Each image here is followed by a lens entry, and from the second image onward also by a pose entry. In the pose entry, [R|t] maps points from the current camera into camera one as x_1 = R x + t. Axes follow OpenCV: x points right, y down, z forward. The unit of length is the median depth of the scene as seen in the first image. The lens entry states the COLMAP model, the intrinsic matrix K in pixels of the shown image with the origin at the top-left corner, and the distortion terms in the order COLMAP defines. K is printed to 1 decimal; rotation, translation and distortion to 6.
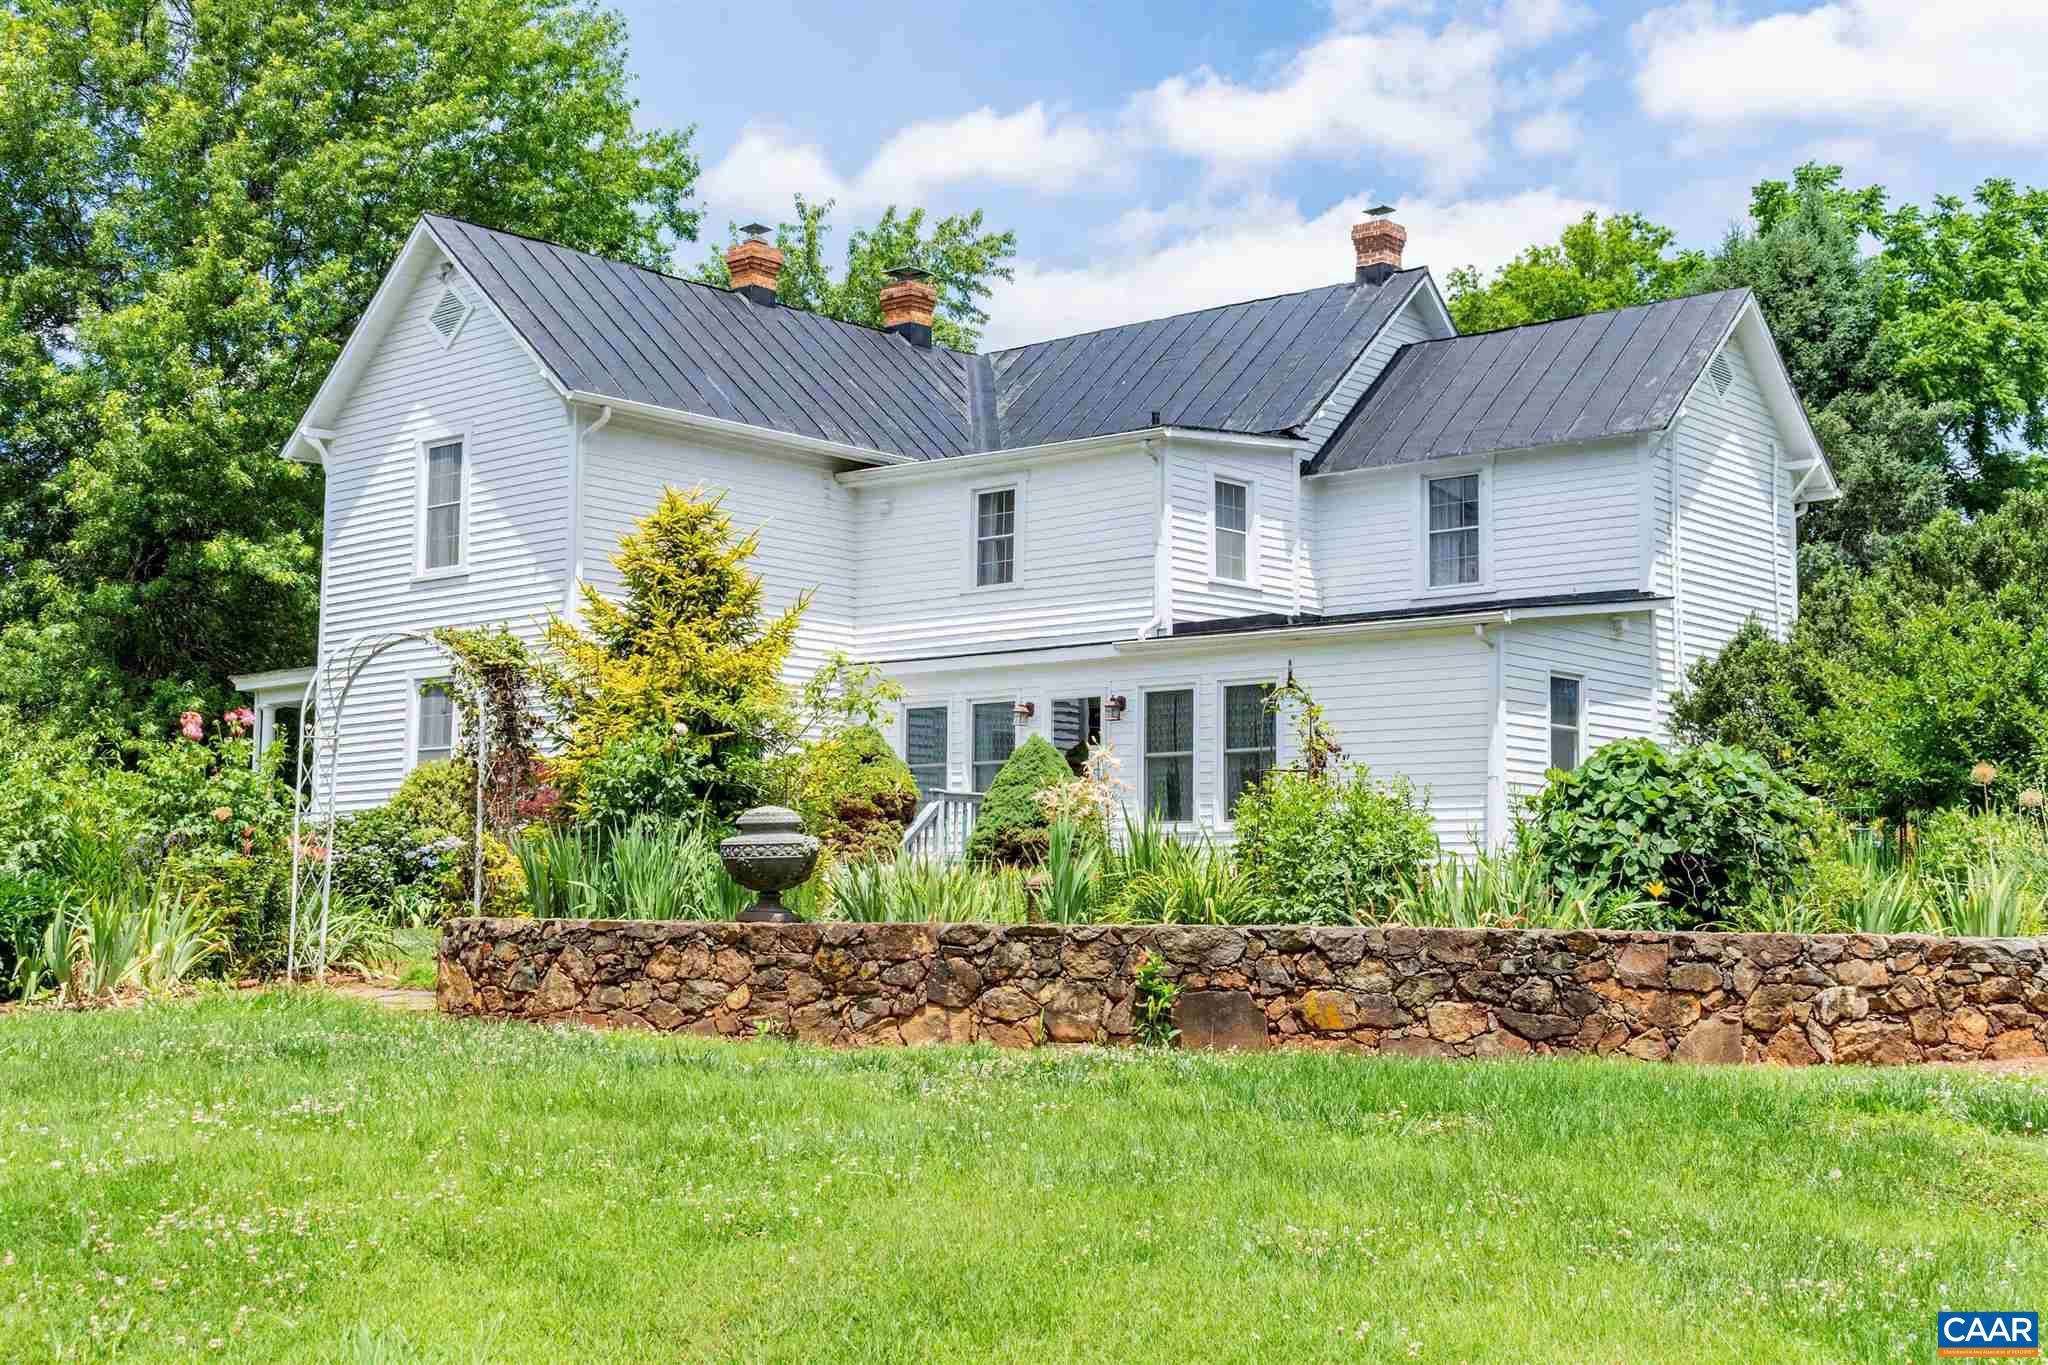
lens RADIAL K [[2399.3, 0, 1024.0], [0, 2399.3, 682.5], [0, 0, 1]] dist [0.013480, -0.002788]
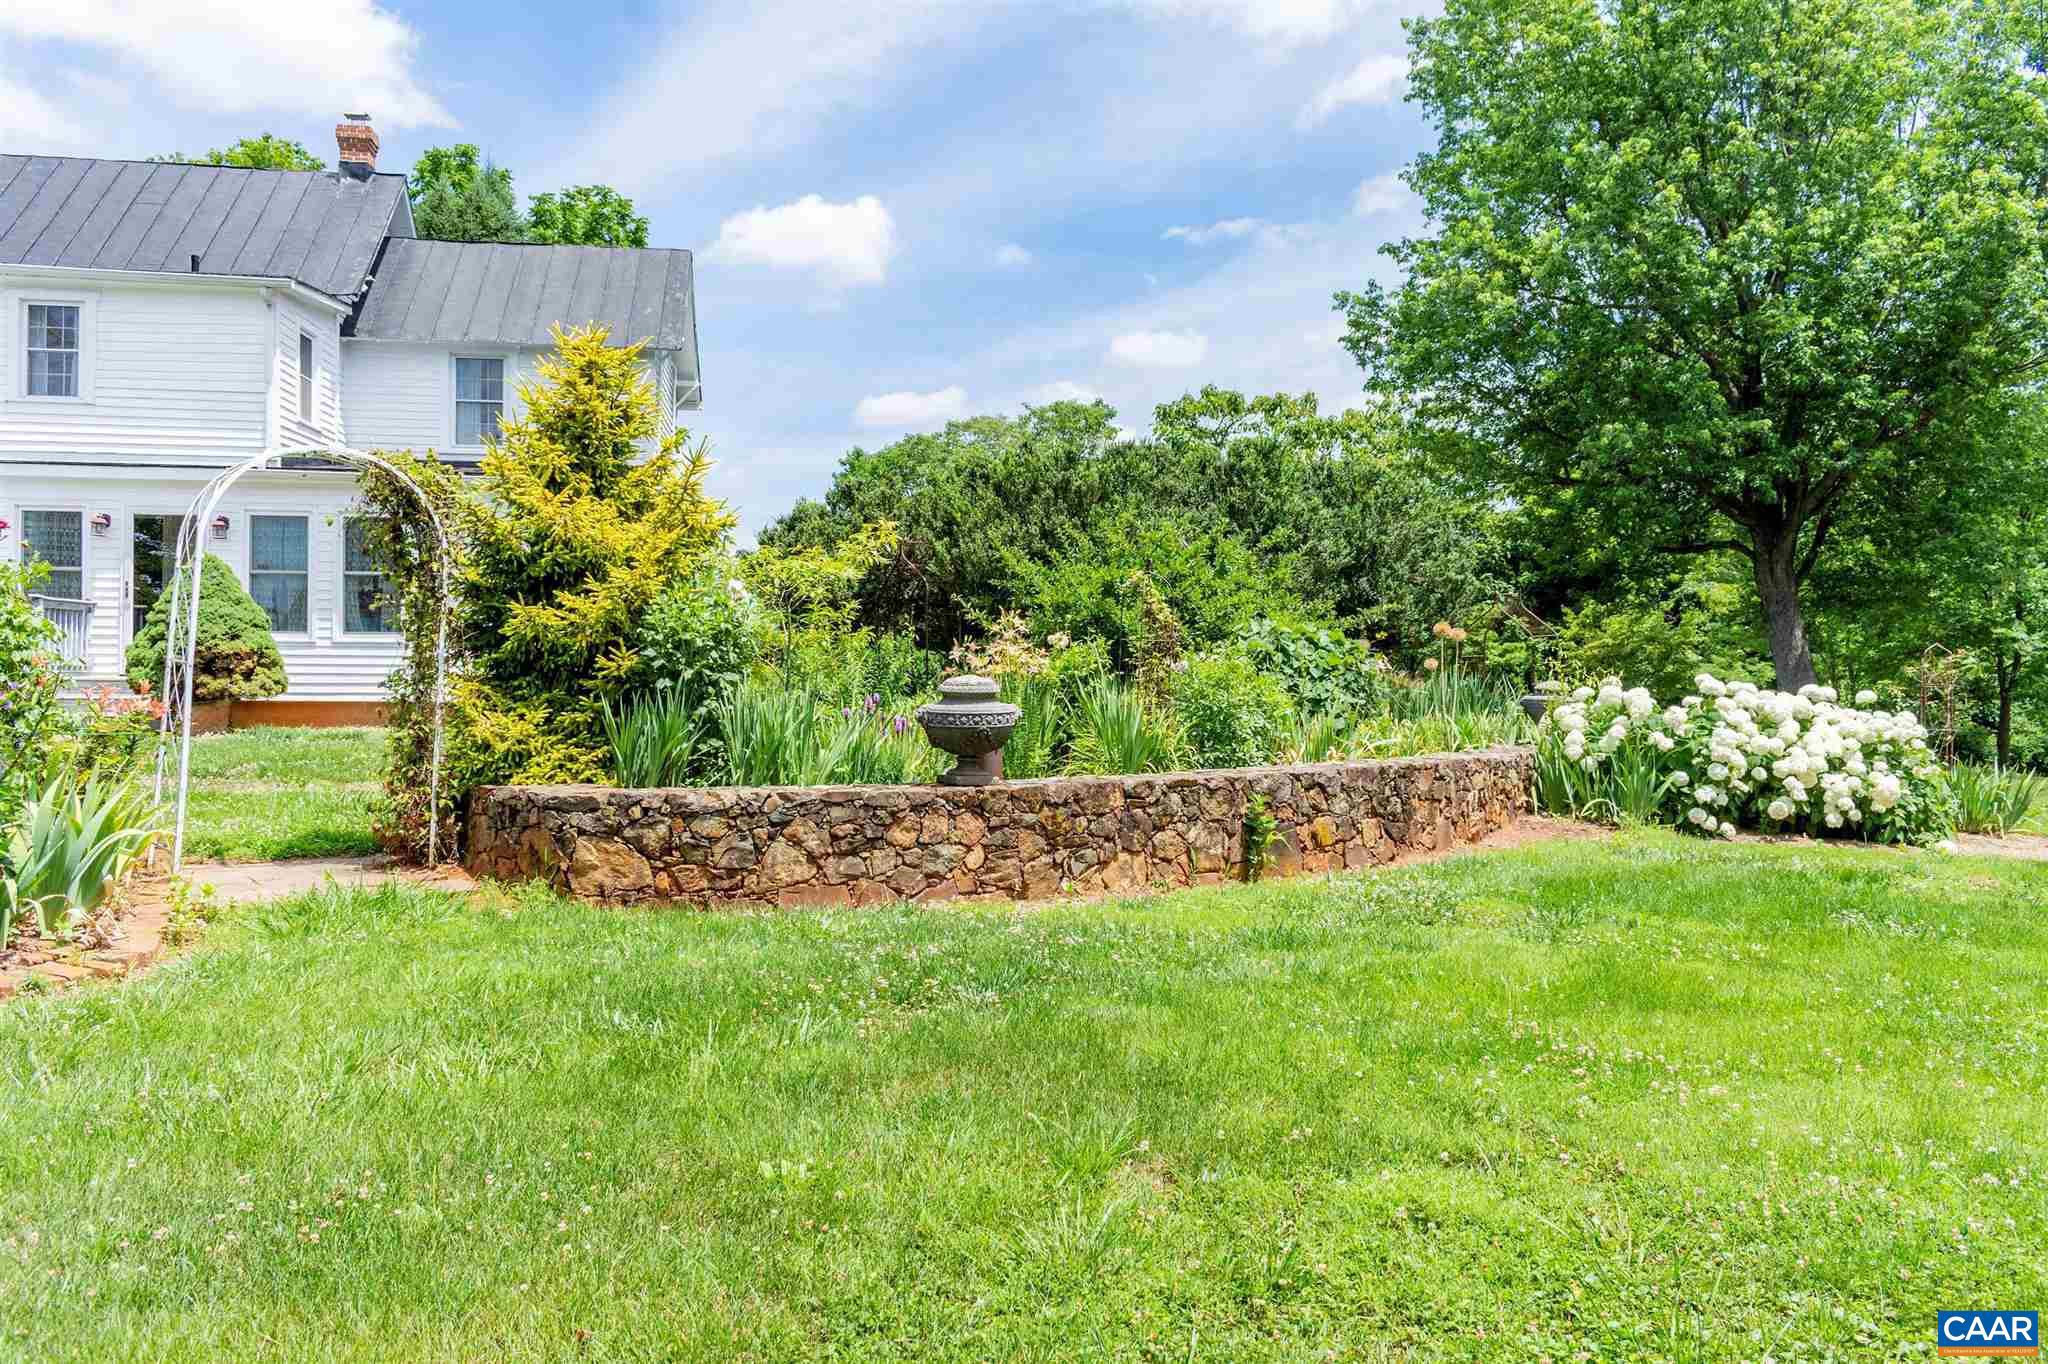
lens RADIAL K [[1609.7, 0, 1024.0], [0, 1609.7, 682.0], [0, 0, 1]] dist [-0.000231, -0.002777]
pose [[0.650515, -0.005301, 0.759475, -0.632797], [-0.074833, 0.994663, 0.071039, 0.002661], [-0.755798, -0.103045, 0.646646, 0.528885]]
